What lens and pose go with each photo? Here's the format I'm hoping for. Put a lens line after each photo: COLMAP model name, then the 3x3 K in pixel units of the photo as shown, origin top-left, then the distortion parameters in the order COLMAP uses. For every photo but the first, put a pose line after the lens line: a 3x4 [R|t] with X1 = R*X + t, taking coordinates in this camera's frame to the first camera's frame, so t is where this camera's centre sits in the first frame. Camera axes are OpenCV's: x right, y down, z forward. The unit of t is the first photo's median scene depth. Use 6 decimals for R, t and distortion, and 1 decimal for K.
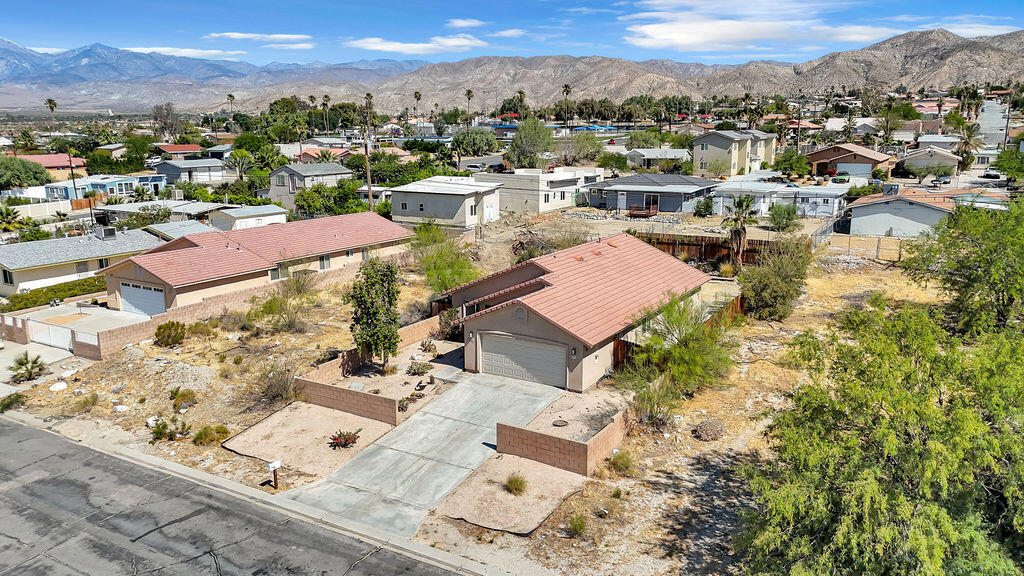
lens RADIAL K [[750.4, 0, 510.7], [0, 750.4, 295.0], [0, 0, 1]] dist [0.071854, -0.069052]
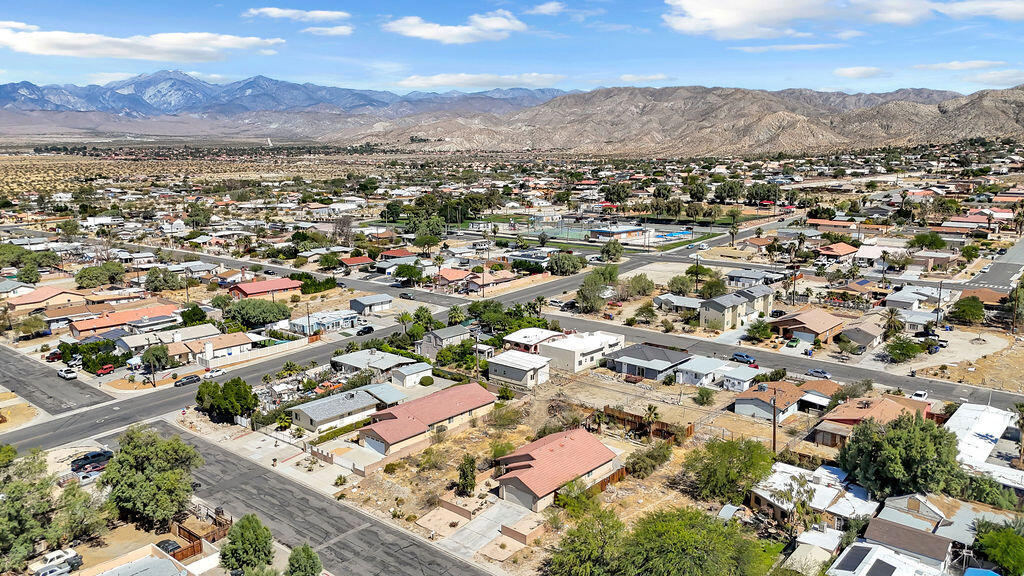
lens RADIAL K [[750.4, 0, 508.6], [0, 750.4, 285.2], [0, 0, 1]] dist [0.071854, -0.069052]
pose [[0.985622, 0.036805, -0.164907, 0.368923], [-0.044458, 0.998087, -0.042959, -0.516770], [0.163010, 0.049673, 0.985373, -1.602821]]
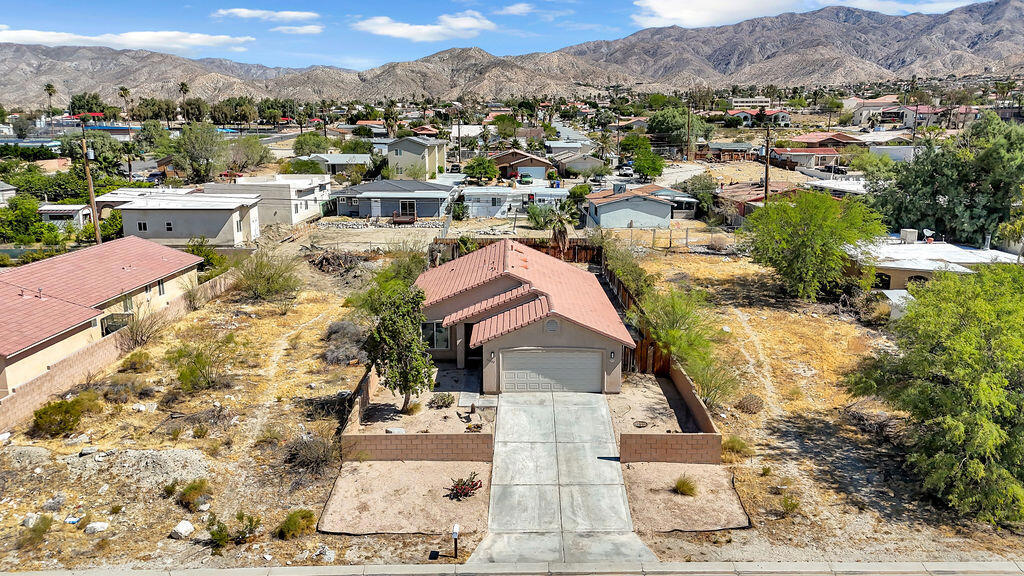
lens RADIAL K [[750.4, 0, 513.8], [0, 750.4, 295.2], [0, 0, 1]] dist [0.071854, -0.069052]
pose [[0.854446, -0.108134, 0.508162, -0.477213], [0.110094, 0.993573, 0.026311, -0.042023], [-0.507741, 0.033464, 0.860860, 0.152591]]
